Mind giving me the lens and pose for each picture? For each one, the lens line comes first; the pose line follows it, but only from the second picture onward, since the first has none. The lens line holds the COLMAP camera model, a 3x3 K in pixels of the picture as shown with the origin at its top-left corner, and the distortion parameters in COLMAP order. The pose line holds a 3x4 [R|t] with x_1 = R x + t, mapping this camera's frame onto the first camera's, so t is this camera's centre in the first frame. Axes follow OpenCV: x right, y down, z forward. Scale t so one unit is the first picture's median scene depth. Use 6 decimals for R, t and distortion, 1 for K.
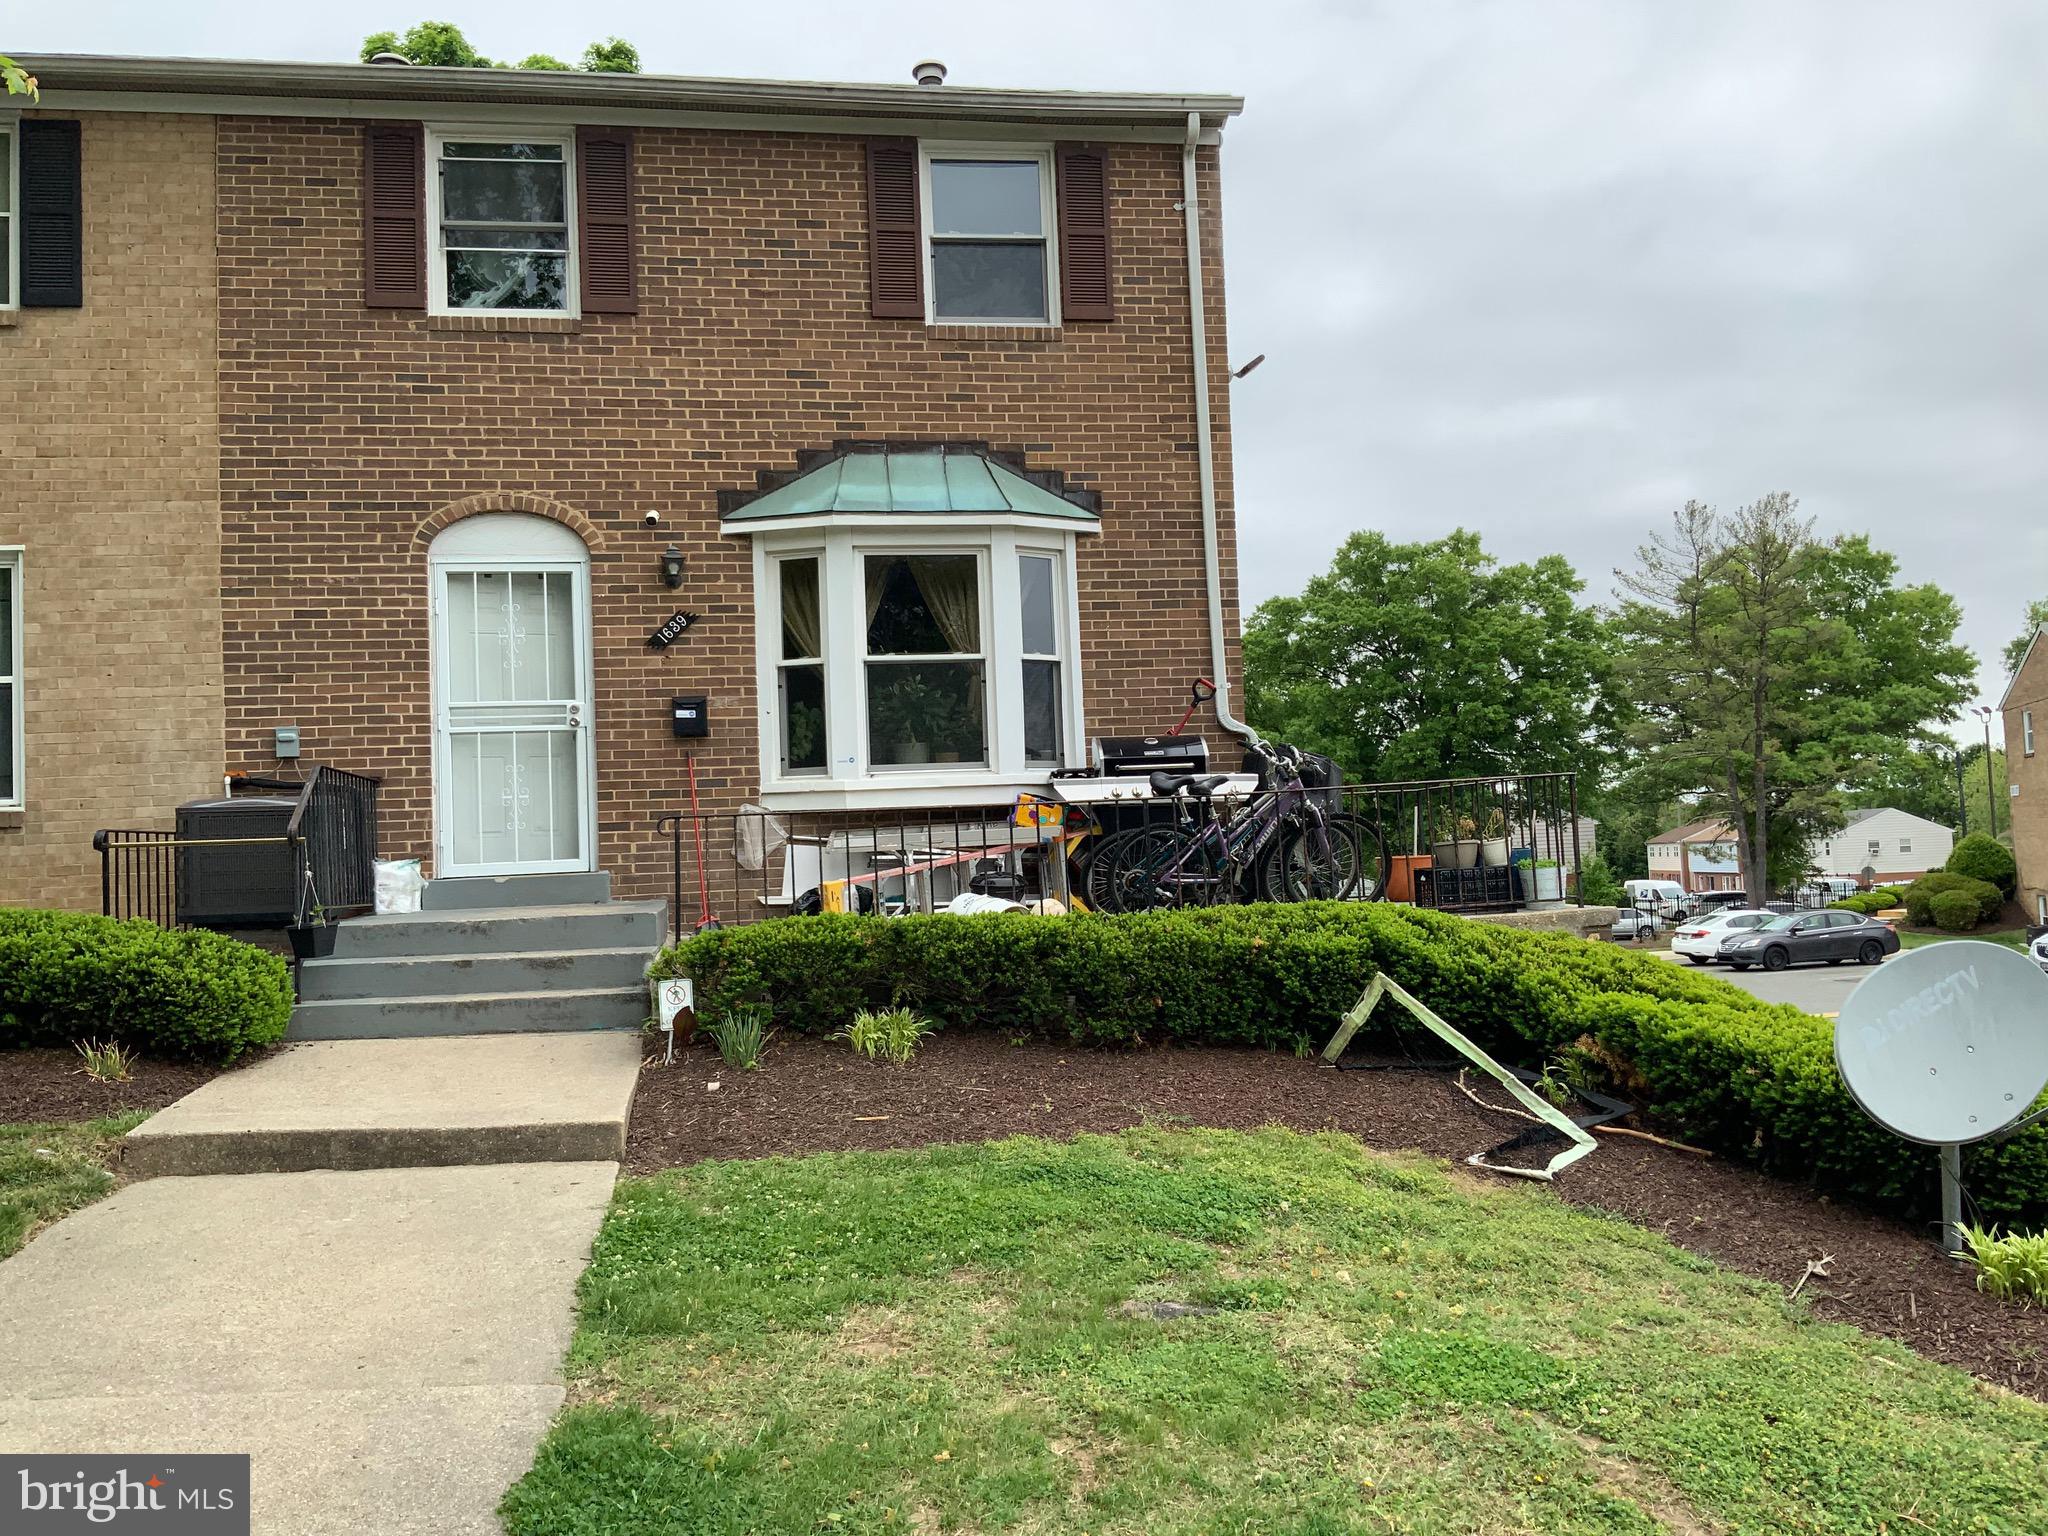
lens RADIAL K [[1681.6, 0, 1024.0], [0, 1681.6, 768.0], [0, 0, 1]] dist [0.136507, -0.276374]
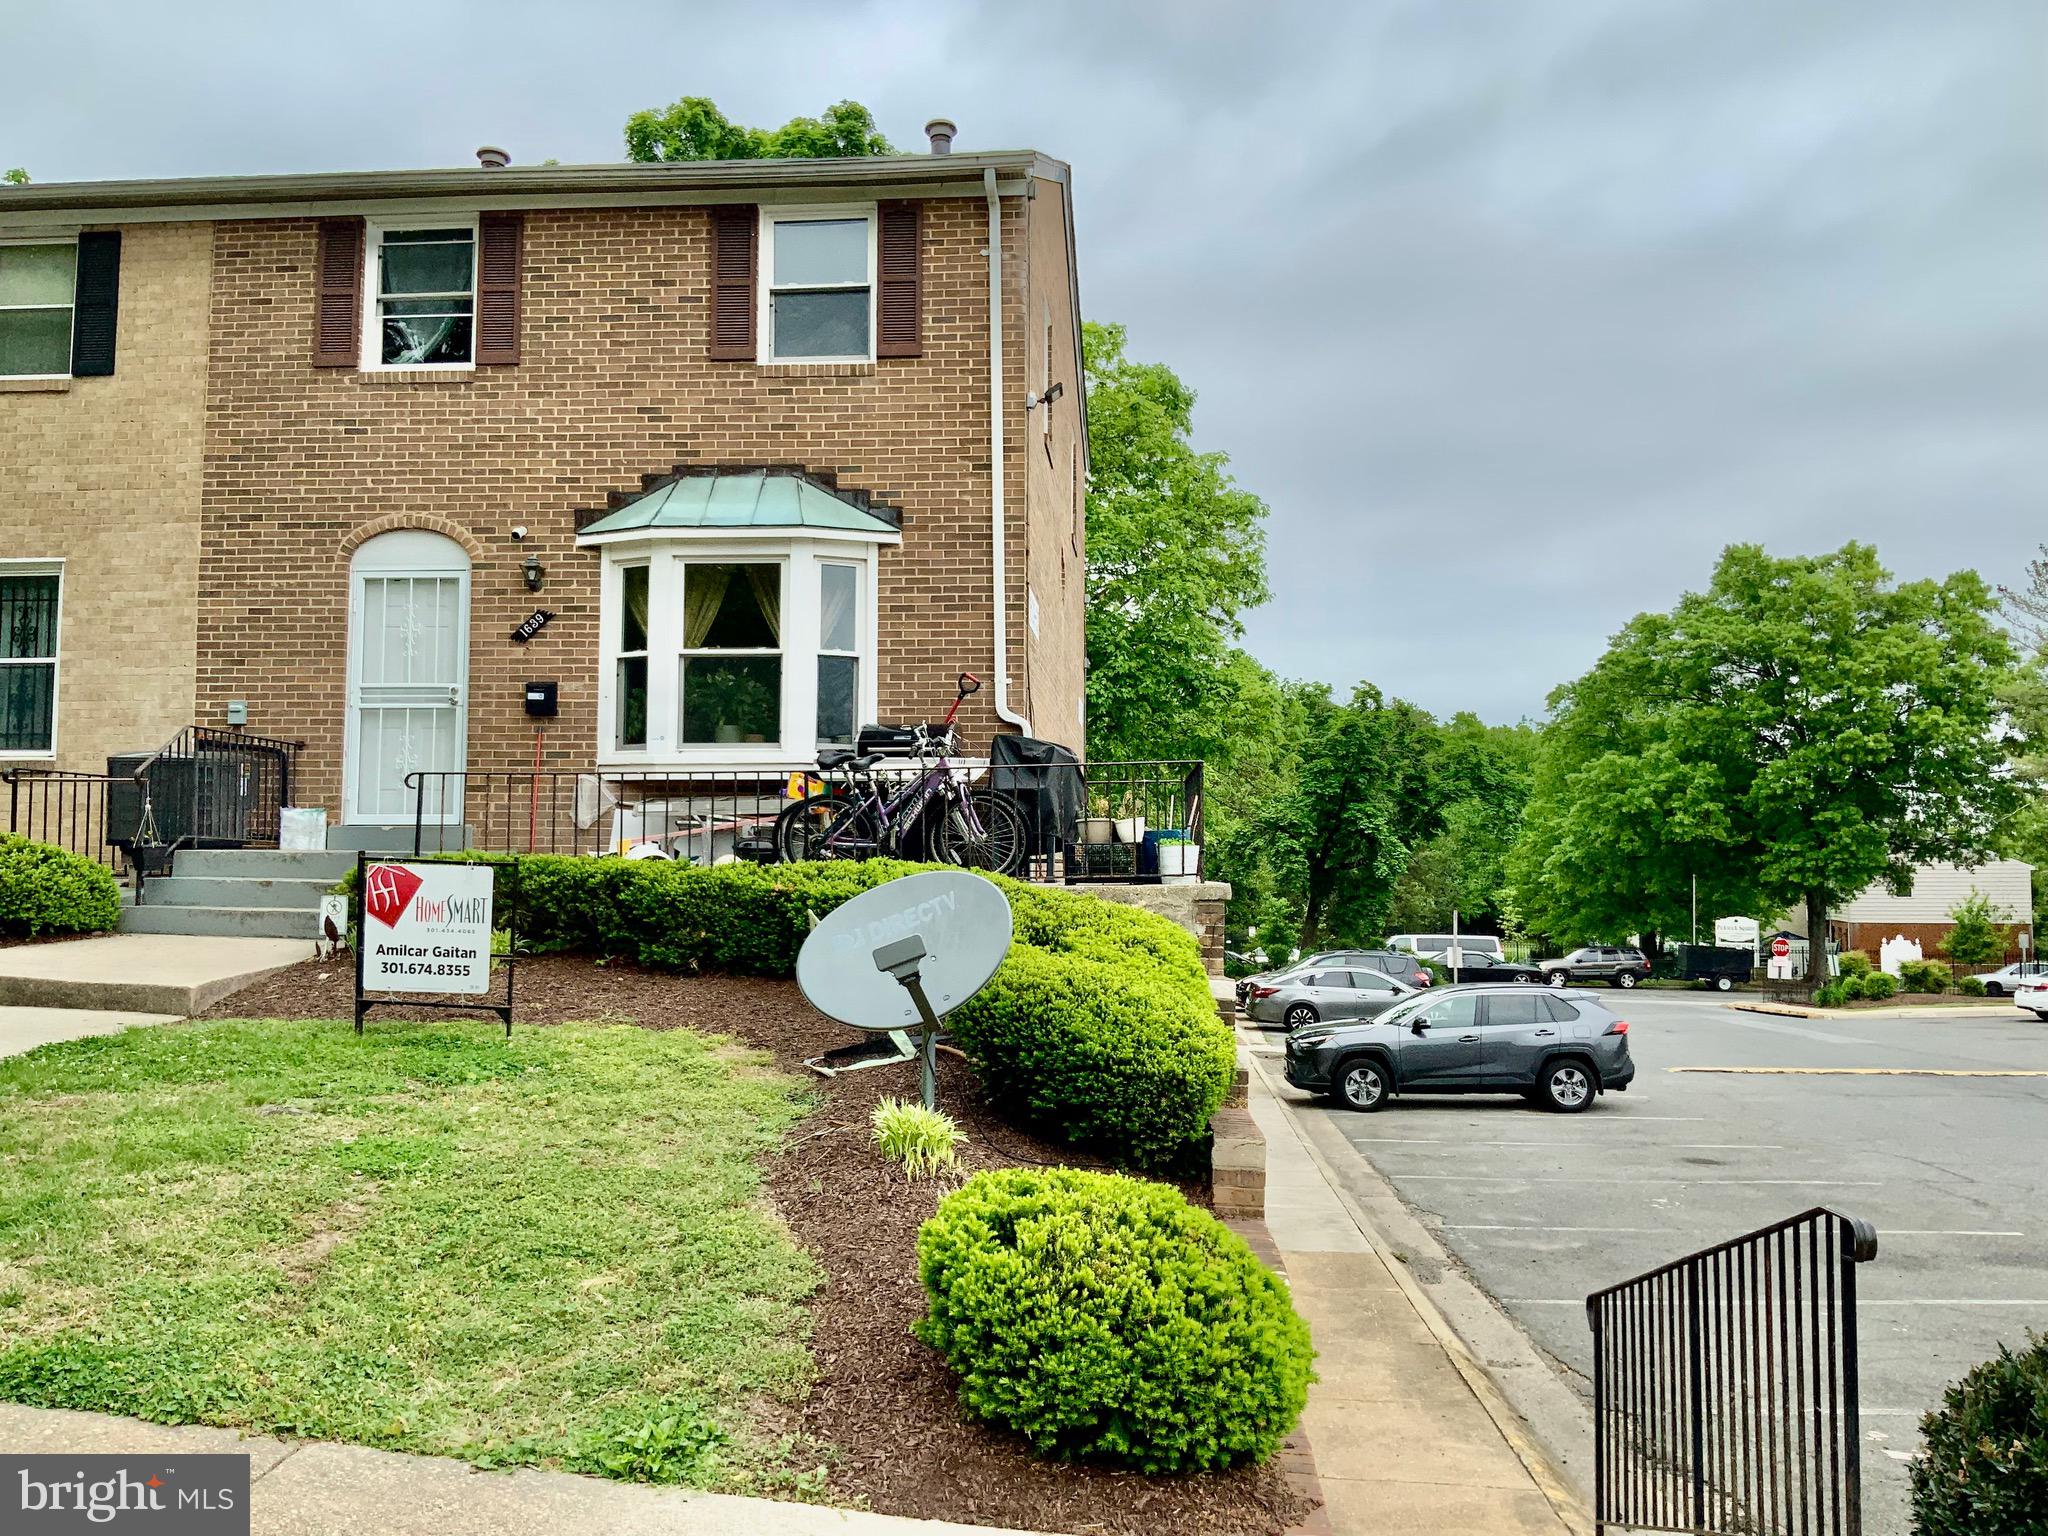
lens RADIAL K [[1681.6, 0, 1024.0], [0, 1681.6, 768.0], [0, 0, 1]] dist [0.136507, -0.276374]
pose [[0.965993, 0.027201, -0.257133, 0.436271], [-0.030181, 0.999515, -0.007648, 0.017318], [0.256800, 0.015148, 0.966346, -0.069735]]
